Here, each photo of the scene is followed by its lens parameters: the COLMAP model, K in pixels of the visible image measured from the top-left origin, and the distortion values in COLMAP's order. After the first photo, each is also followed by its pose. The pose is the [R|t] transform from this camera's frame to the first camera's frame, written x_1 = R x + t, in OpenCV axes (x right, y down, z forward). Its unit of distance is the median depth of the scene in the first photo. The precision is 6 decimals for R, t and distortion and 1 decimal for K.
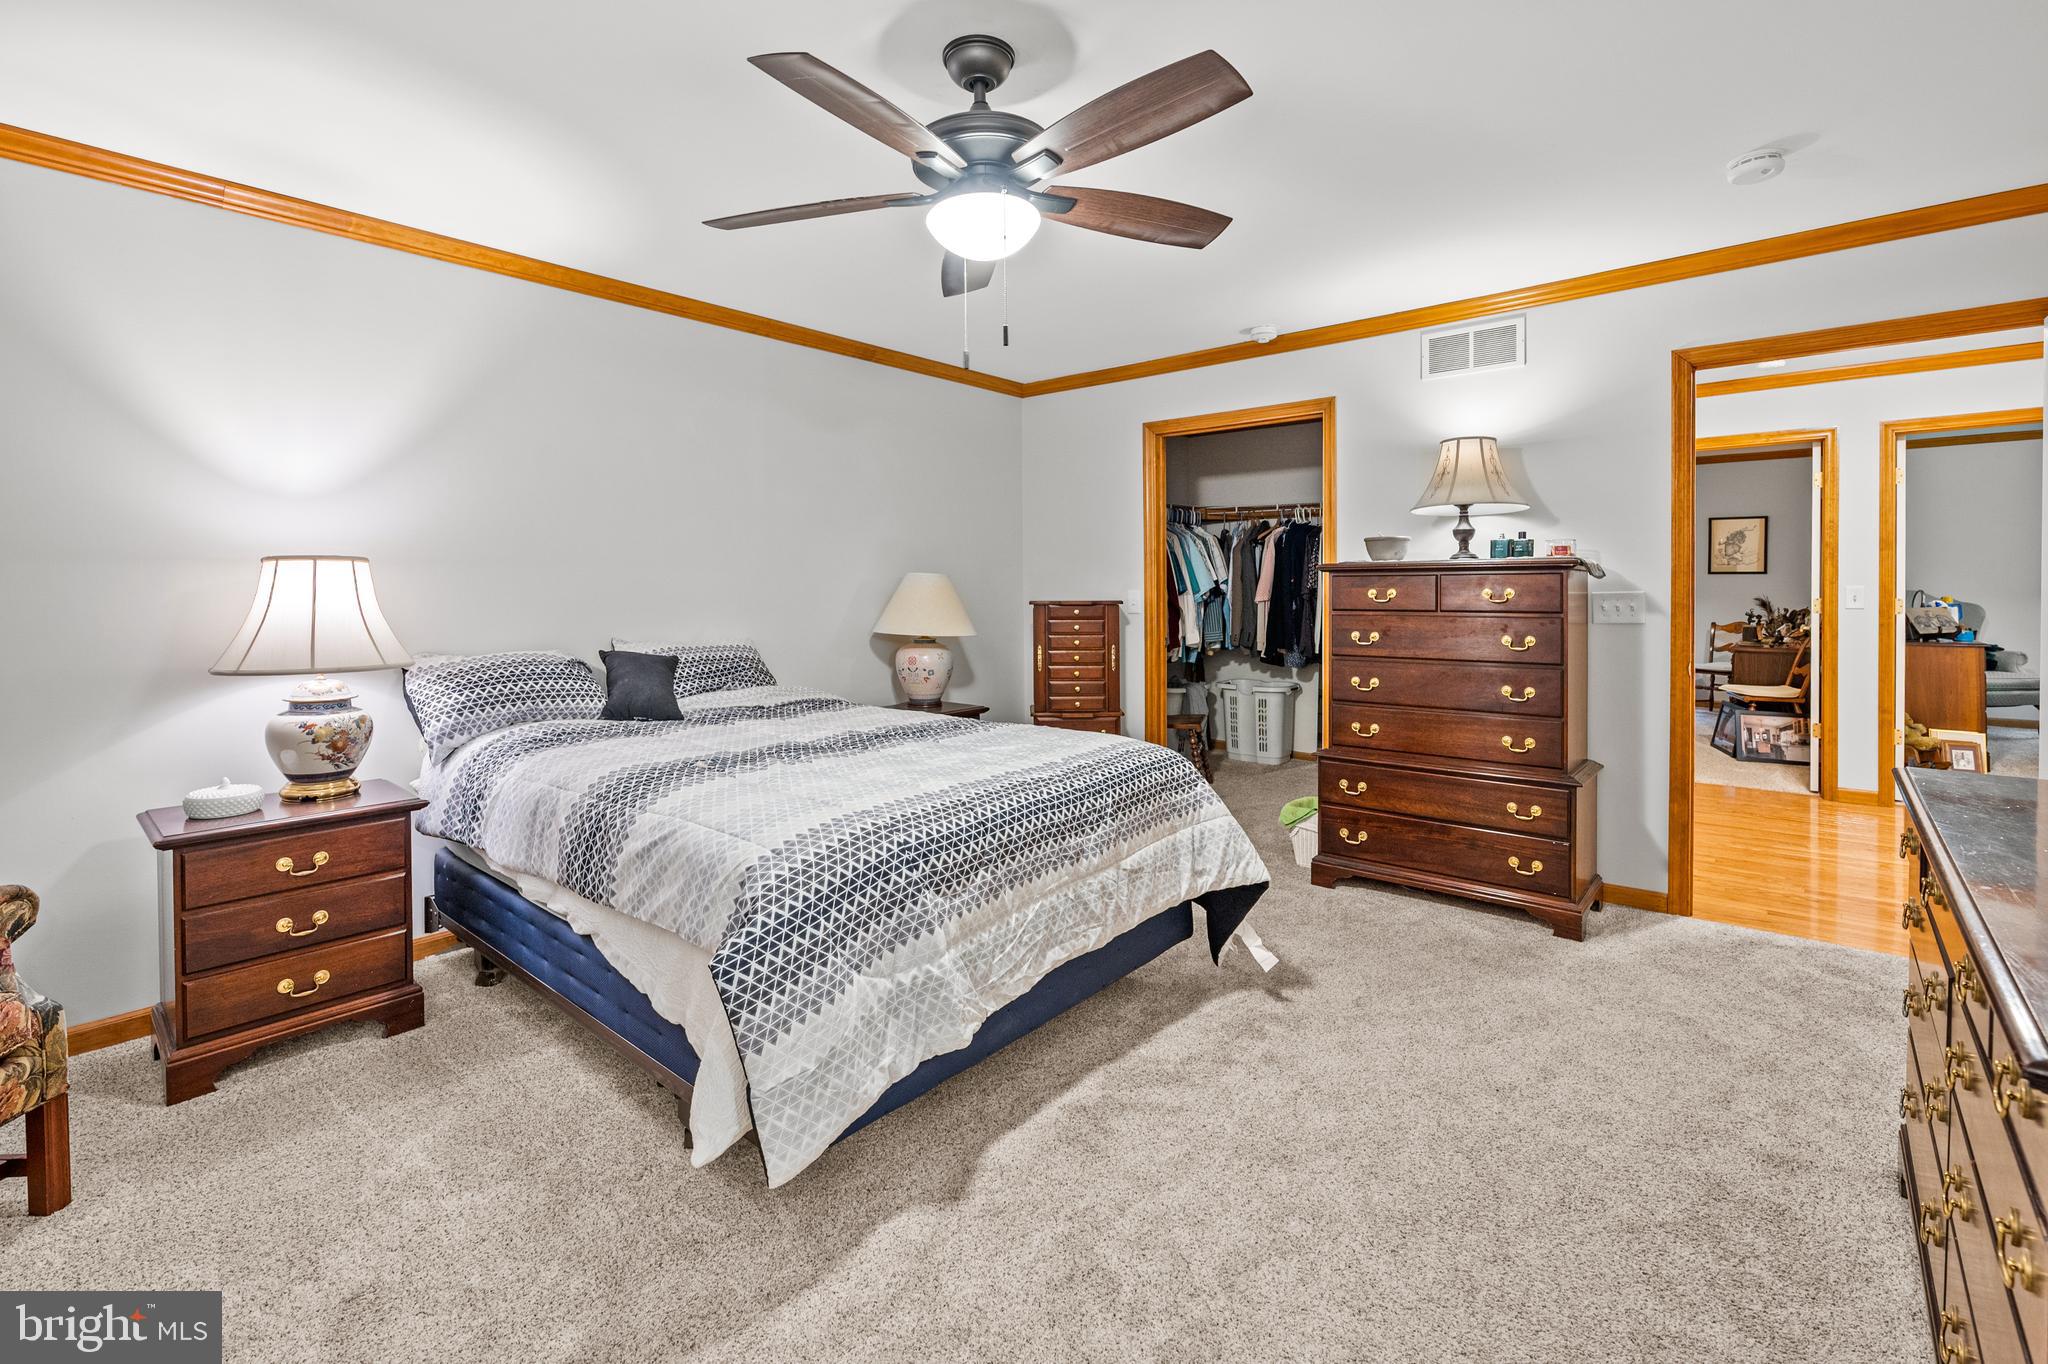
lens RADIAL K [[885.8, 0, 1020.0], [0, 885.8, 610.0], [0, 0, 1]] dist [-0.000661, -0.000122]
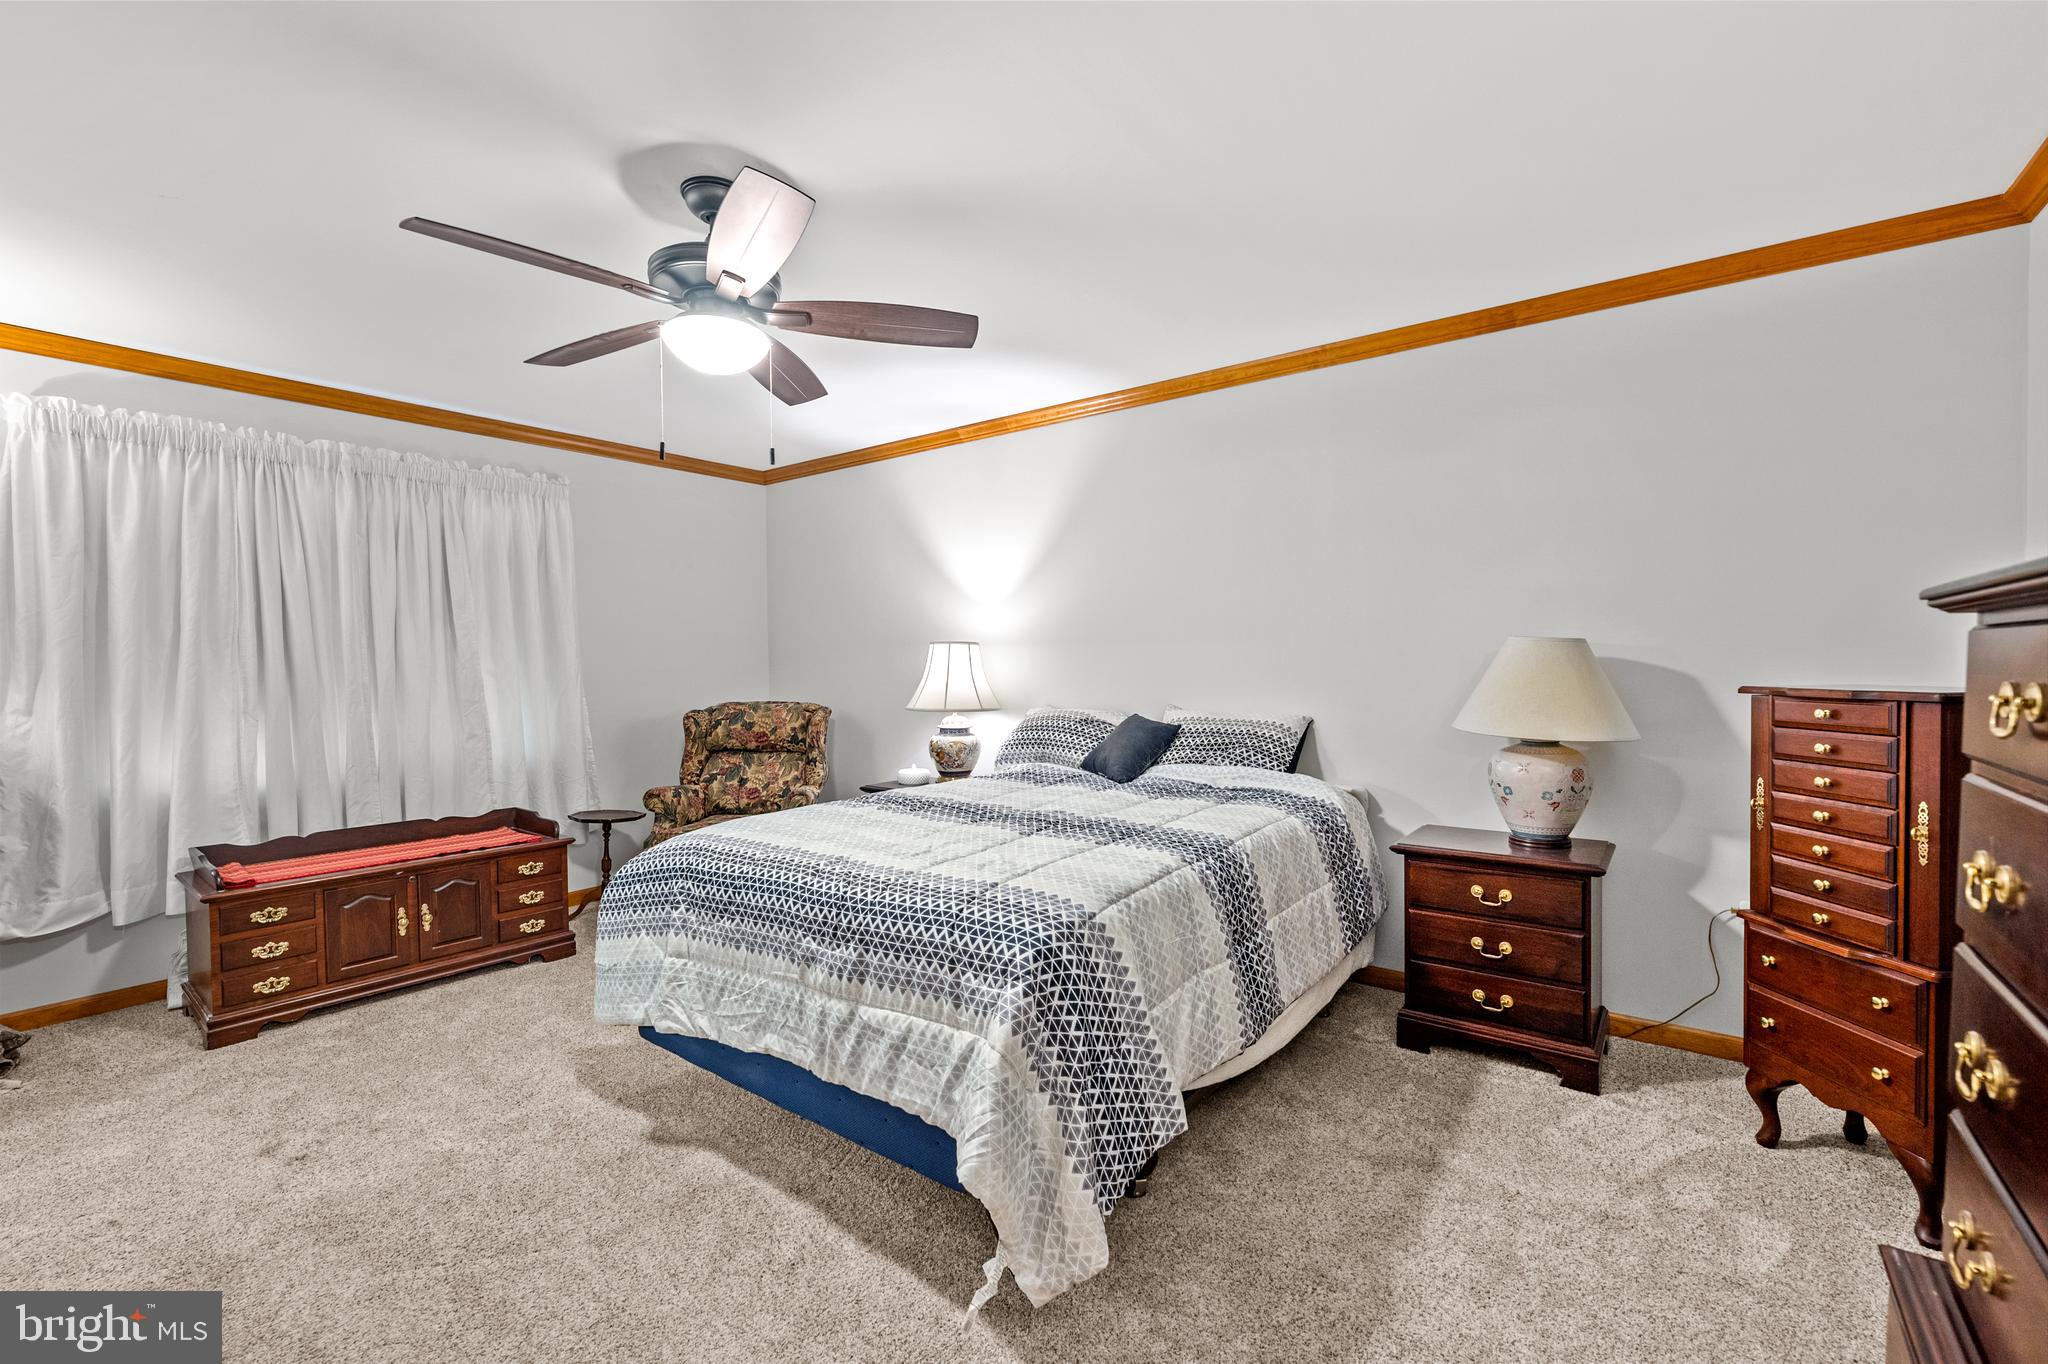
lens RADIAL K [[879.4, 0, 1024.0], [0, 879.4, 682.0], [0, 0, 1]] dist [0.000177, -0.000057]
pose [[0.063072, 0.030206, -0.997552, 0.843864], [-0.015485, 0.999451, 0.029285, -0.035807], [0.997889, 0.013600, 0.063505, 0.998850]]
